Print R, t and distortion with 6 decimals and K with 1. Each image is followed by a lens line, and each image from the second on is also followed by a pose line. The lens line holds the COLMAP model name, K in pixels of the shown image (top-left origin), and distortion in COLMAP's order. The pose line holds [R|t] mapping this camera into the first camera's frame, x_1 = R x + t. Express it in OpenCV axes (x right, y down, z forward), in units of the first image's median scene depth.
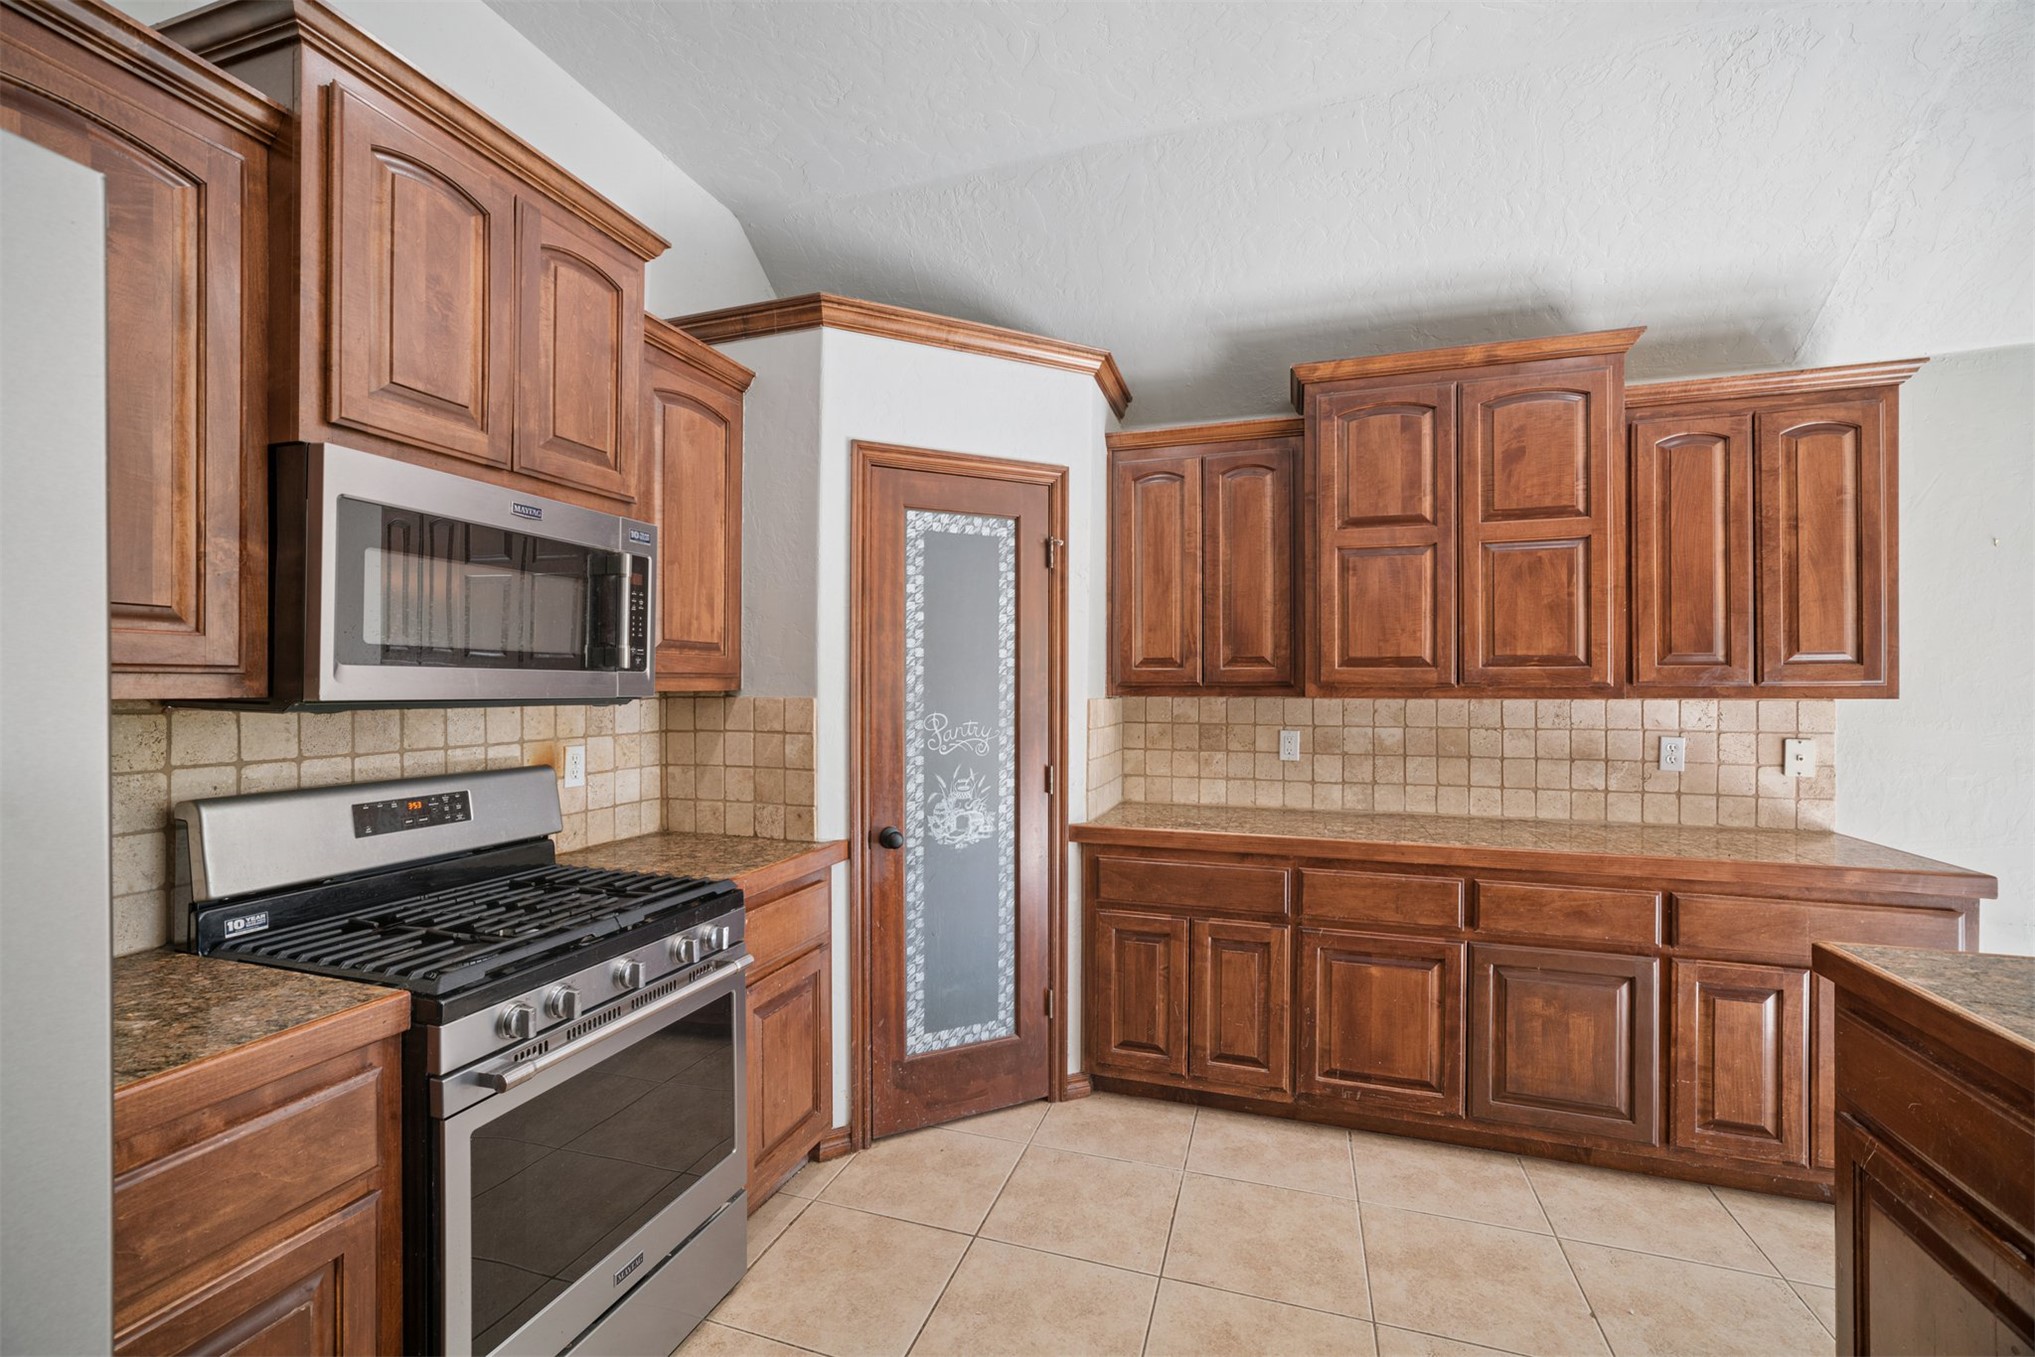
lens RADIAL K [[859.9, 0, 1002.8], [0, 859.9, 684.4], [0, 0, 1]] dist [-0.023953, 0.013084]
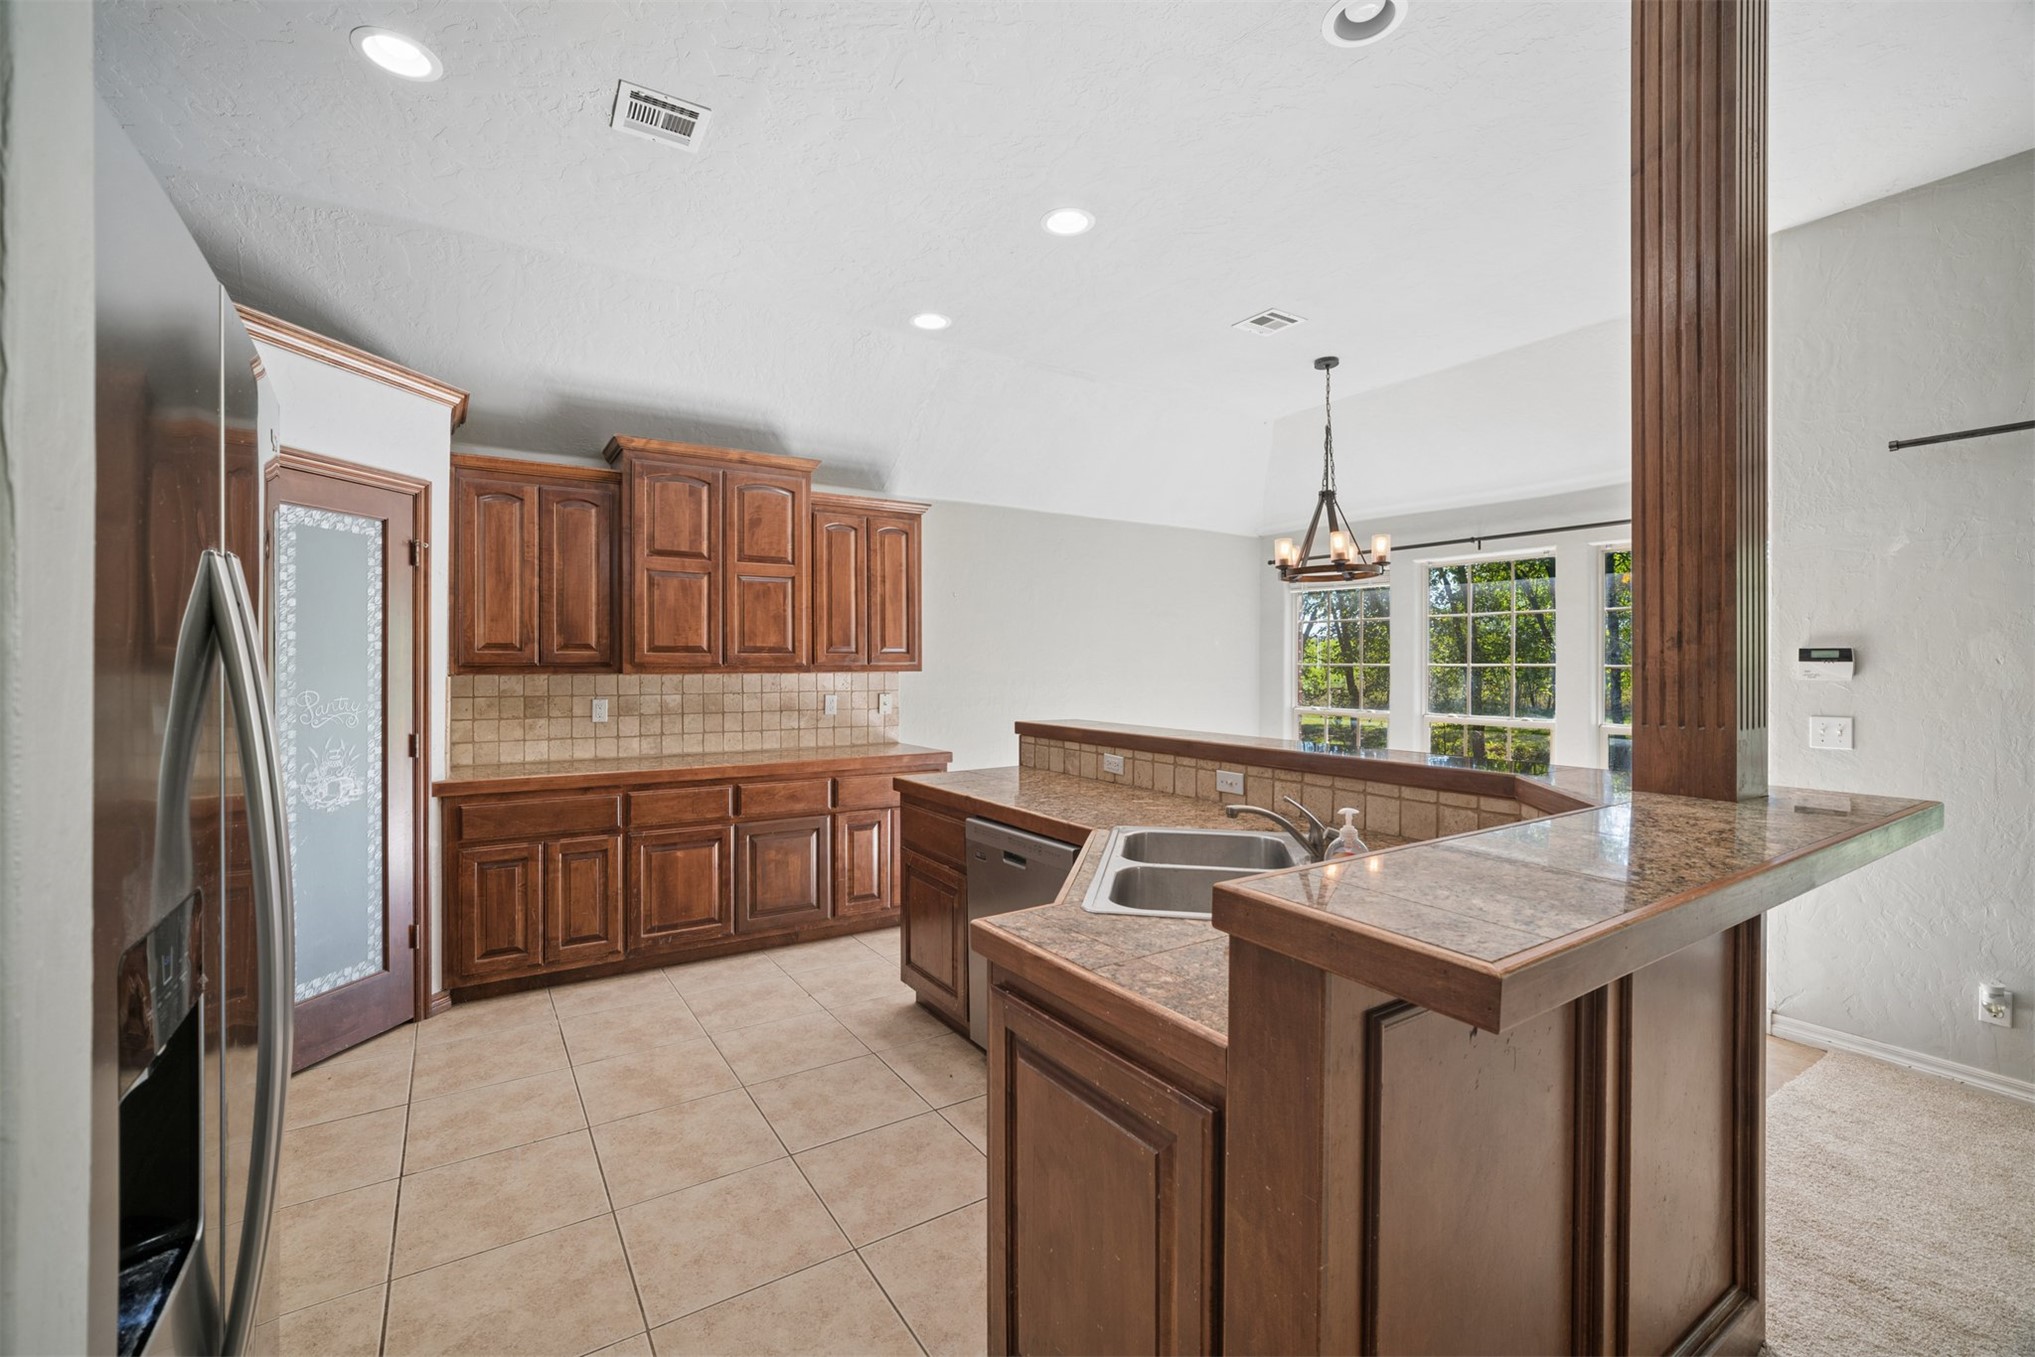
lens RADIAL K [[862.4, 0, 1004.2], [0, 862.4, 673.1], [0, 0, 1]] dist [-0.022808, 0.013248]
pose [[0.622164, -0.008470, 0.782841, -0.379045], [0.001923, 0.999955, 0.009290, 0.002397], [-0.782885, -0.004275, 0.622152, -0.378270]]
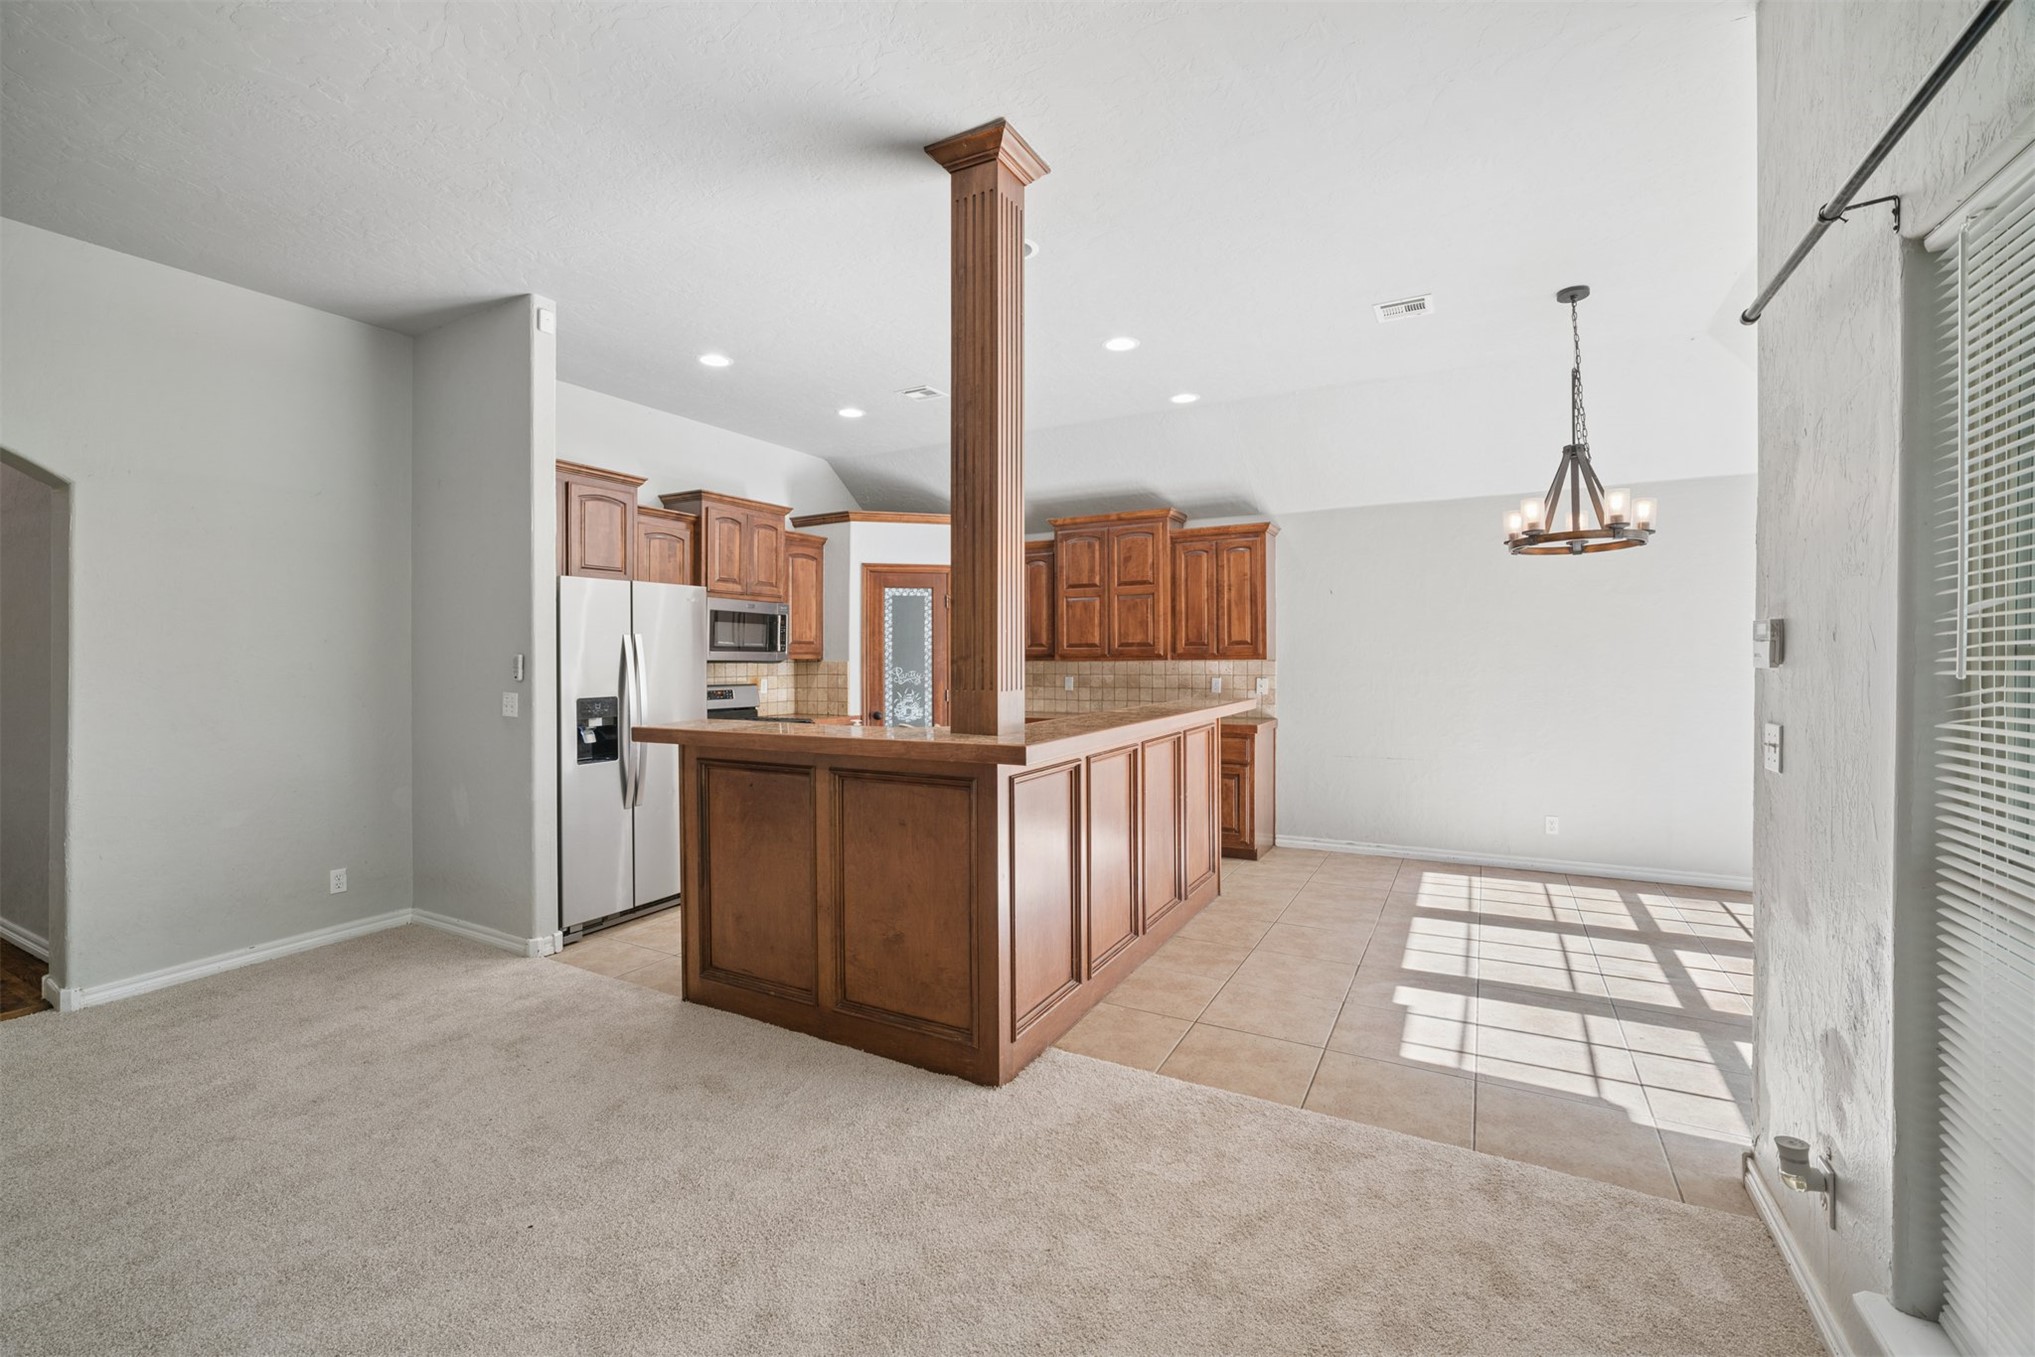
lens RADIAL K [[881.6, 0, 1012.2], [0, 881.6, 658.1], [0, 0, 1]] dist [-0.026642, 0.014204]
pose [[0.983296, -0.006020, -0.181915, 0.719628], [0.005348, 0.999977, -0.004188, 0.018159], [0.181936, 0.003145, 0.983305, -1.471873]]
